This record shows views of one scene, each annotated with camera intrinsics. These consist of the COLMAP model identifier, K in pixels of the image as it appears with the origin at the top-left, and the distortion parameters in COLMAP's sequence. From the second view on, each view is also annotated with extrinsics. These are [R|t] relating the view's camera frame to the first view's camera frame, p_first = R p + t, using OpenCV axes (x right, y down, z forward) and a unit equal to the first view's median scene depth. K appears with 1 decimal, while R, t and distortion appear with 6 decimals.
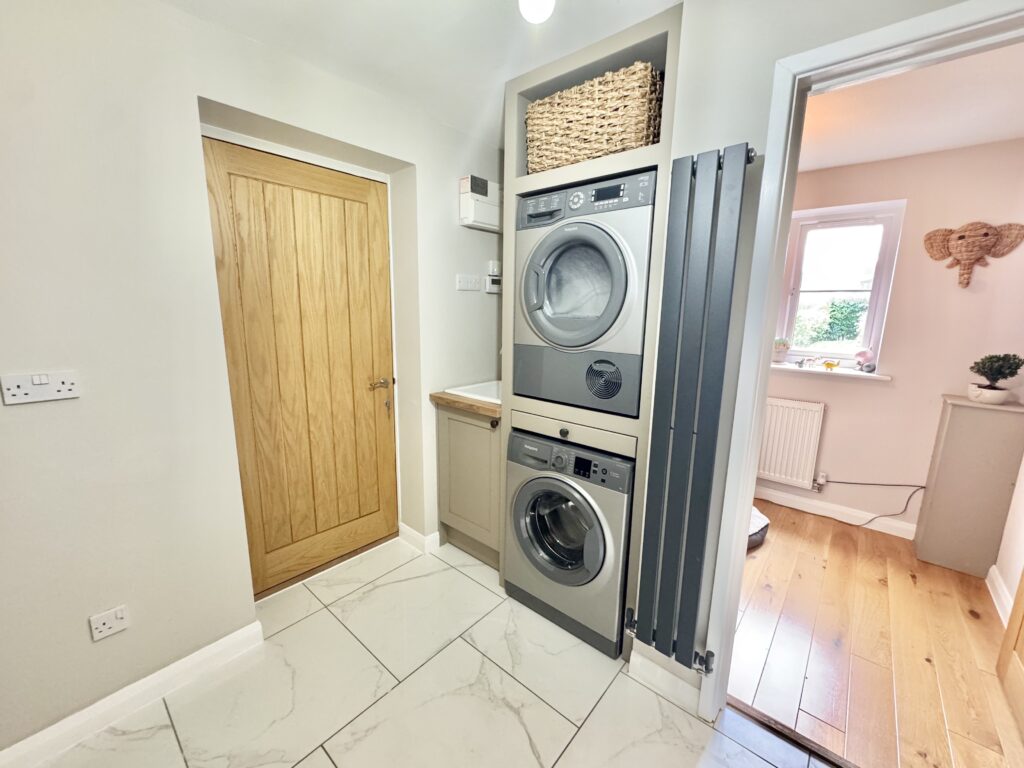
lens RADIAL K [[410.3, 0, 511.4], [0, 410.3, 384.0], [0, 0, 1]] dist [-0.004243, 0.000037]
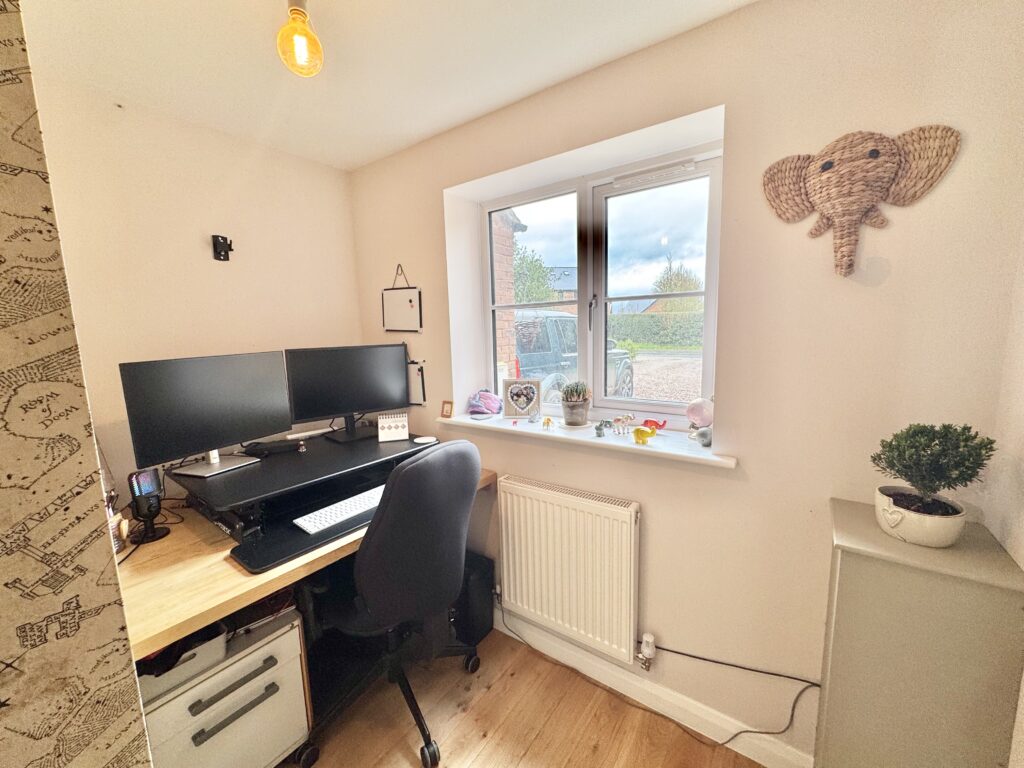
lens RADIAL K [[410.3, 0, 512.2], [0, 410.3, 383.7], [0, 0, 1]] dist [-0.004243, 0.000037]
pose [[0.995268, -0.056584, 0.078995, 0.692730], [0.060566, 0.996962, -0.048967, -0.114204], [-0.075984, 0.053519, 0.995672, 0.576029]]
